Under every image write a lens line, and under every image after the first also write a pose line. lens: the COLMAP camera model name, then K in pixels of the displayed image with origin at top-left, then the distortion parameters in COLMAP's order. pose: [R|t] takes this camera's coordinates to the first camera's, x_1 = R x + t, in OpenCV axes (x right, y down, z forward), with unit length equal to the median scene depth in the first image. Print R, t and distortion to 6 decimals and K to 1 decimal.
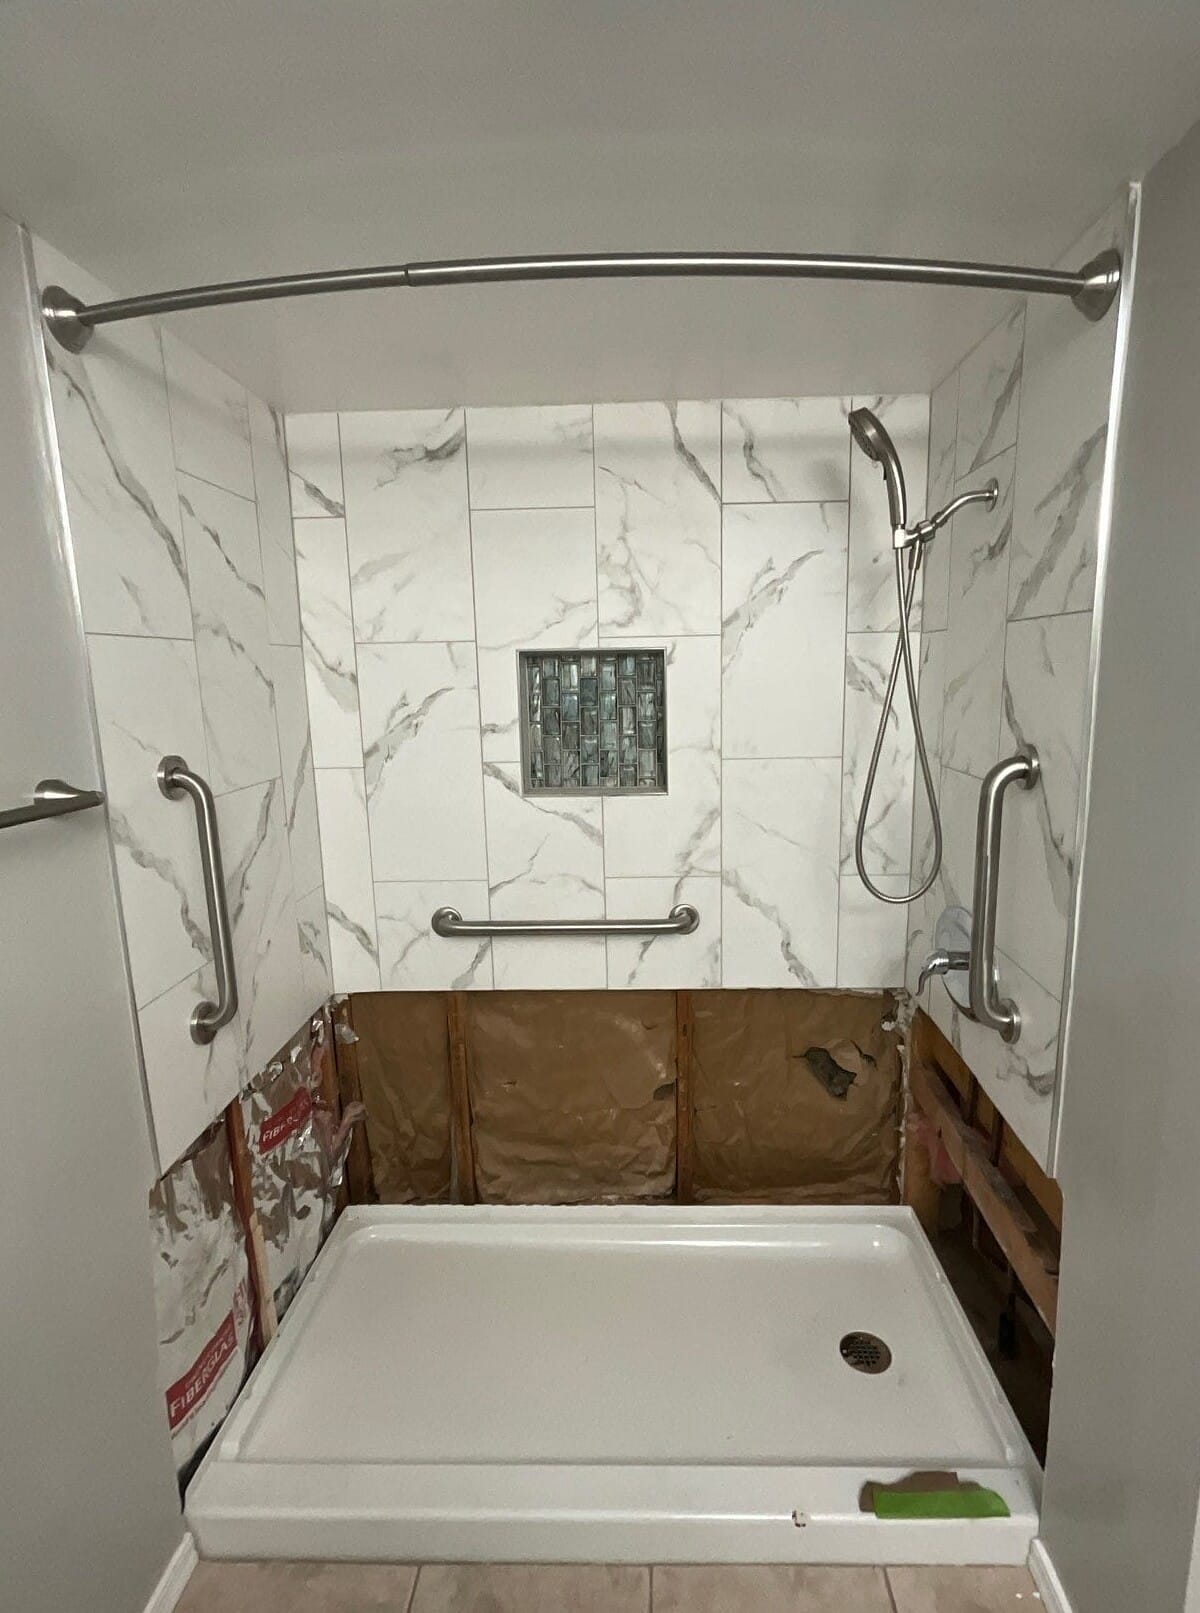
lens RADIAL K [[776.9, 0, 608.0], [0, 776.9, 811.1], [0, 0, 1]] dist [-0.001277, -0.000736]
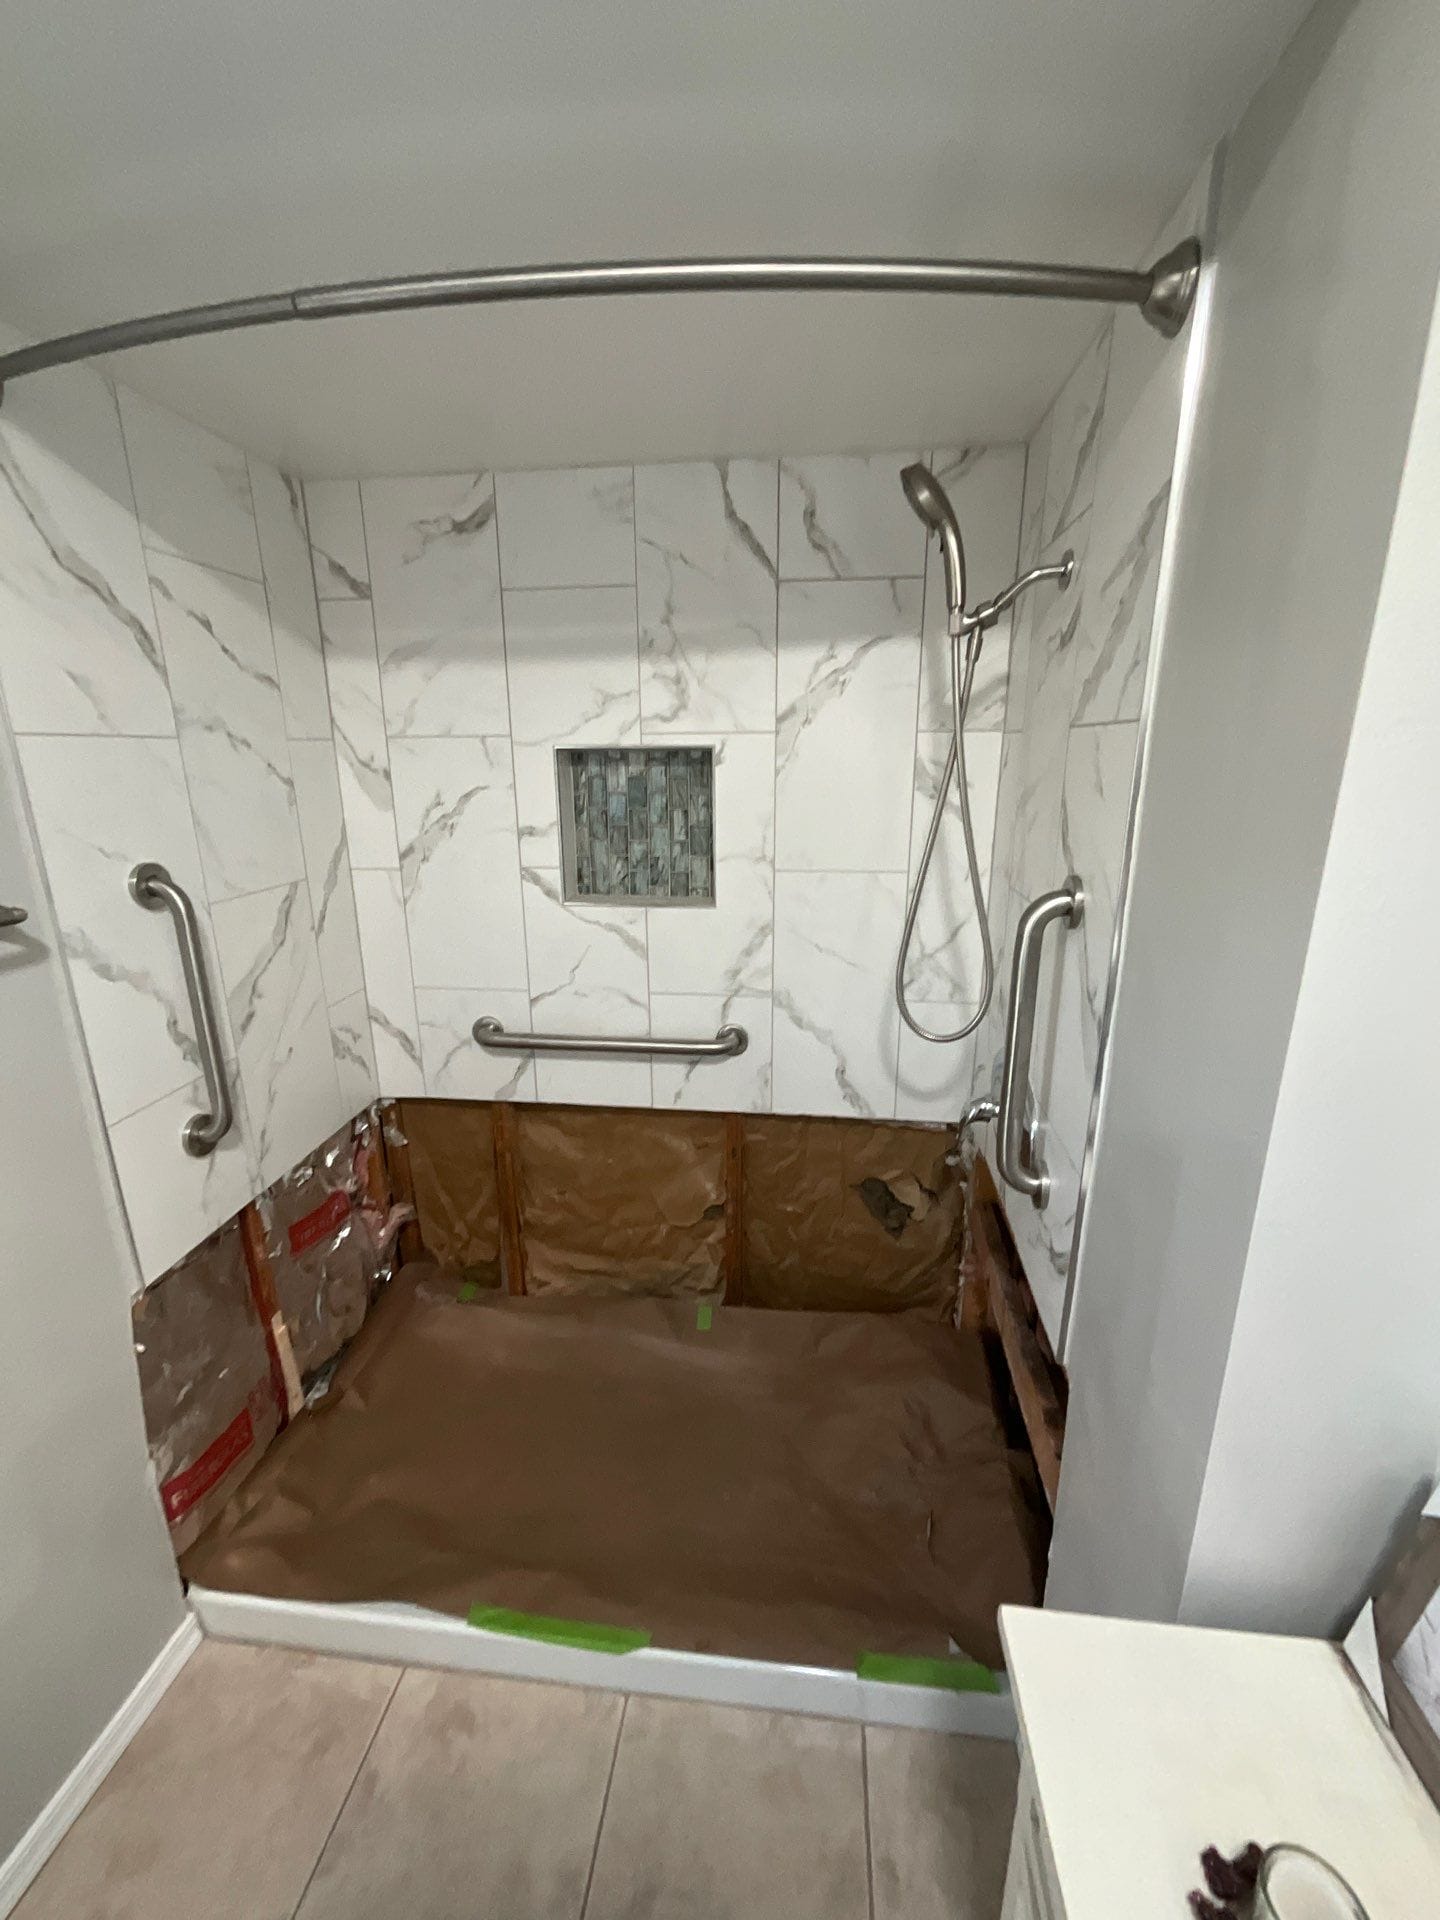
lens RADIAL K [[765.6, 0, 720.0], [0, 765.6, 960.0], [0, 0, 1]] dist [-0.004085, 0.000458]
pose [[0.995648, 0.036538, -0.085736, 0.163174], [-0.028580, 0.995323, 0.092280, -0.043384], [0.088707, -0.089428, 0.992035, 0.090135]]
